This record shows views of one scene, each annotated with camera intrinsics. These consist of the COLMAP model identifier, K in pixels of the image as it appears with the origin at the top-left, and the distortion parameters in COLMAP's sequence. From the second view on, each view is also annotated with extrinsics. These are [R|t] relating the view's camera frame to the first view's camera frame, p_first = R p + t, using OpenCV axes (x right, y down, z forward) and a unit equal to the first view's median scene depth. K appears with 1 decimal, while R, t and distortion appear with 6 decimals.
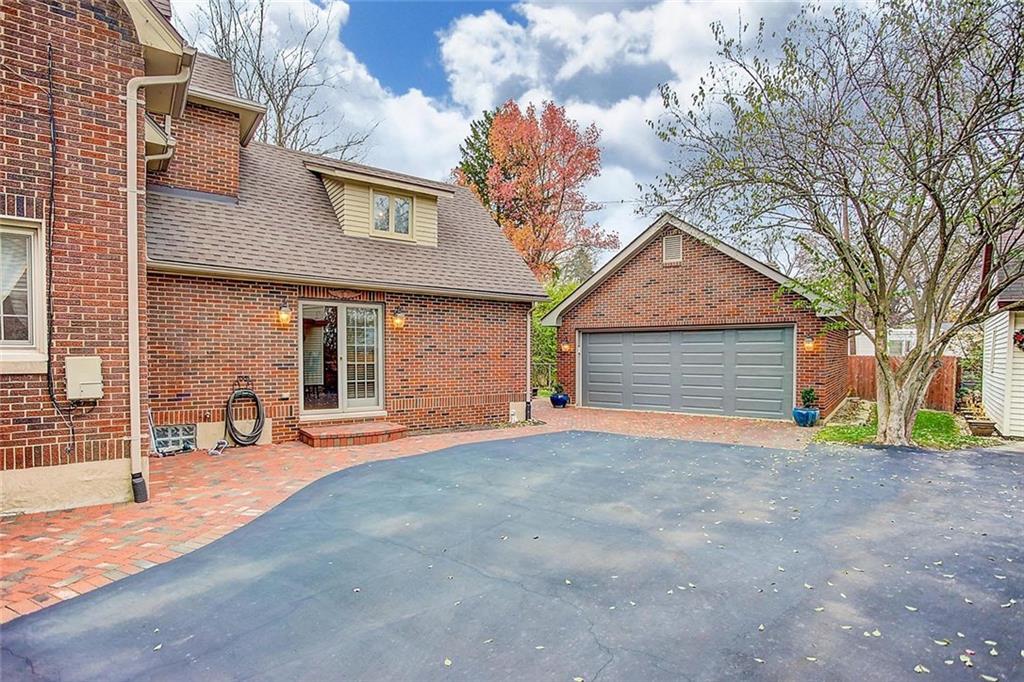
lens RADIAL K [[495.8, 0, 511.6], [0, 495.8, 336.5], [0, 0, 1]] dist [-0.066502, 0.028966]
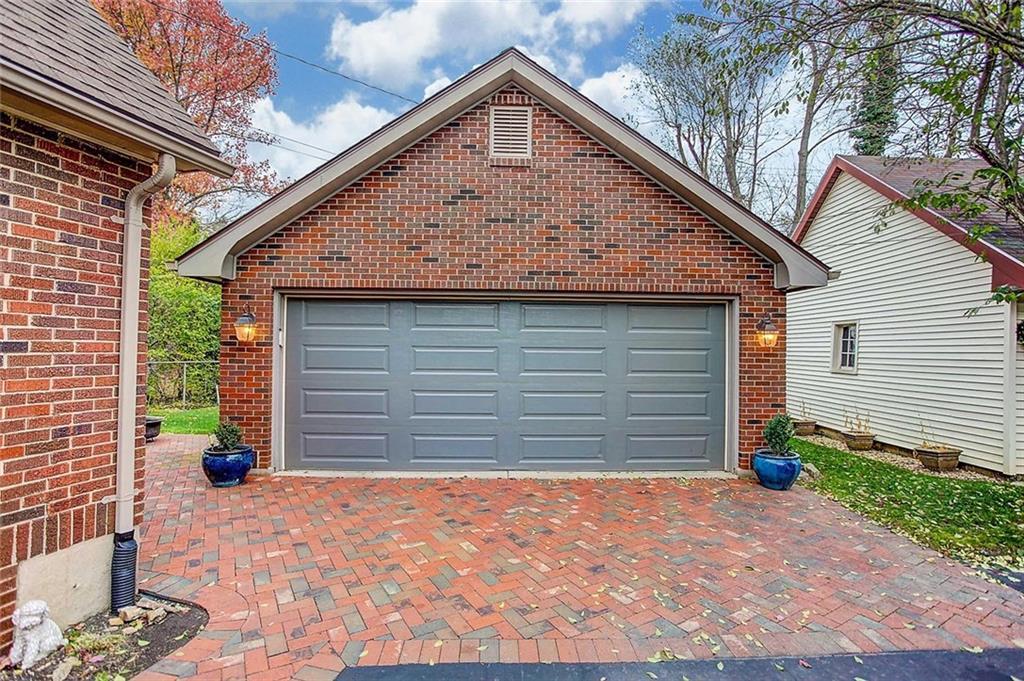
lens RADIAL K [[495.8, 0, 511.6], [0, 495.8, 336.0], [0, 0, 1]] dist [-0.066502, 0.028966]
pose [[0.773710, 0.020825, 0.633197, 0.026924], [-0.031448, 0.999490, 0.005555, 0.018559], [-0.632759, -0.024210, 0.773971, 0.609211]]
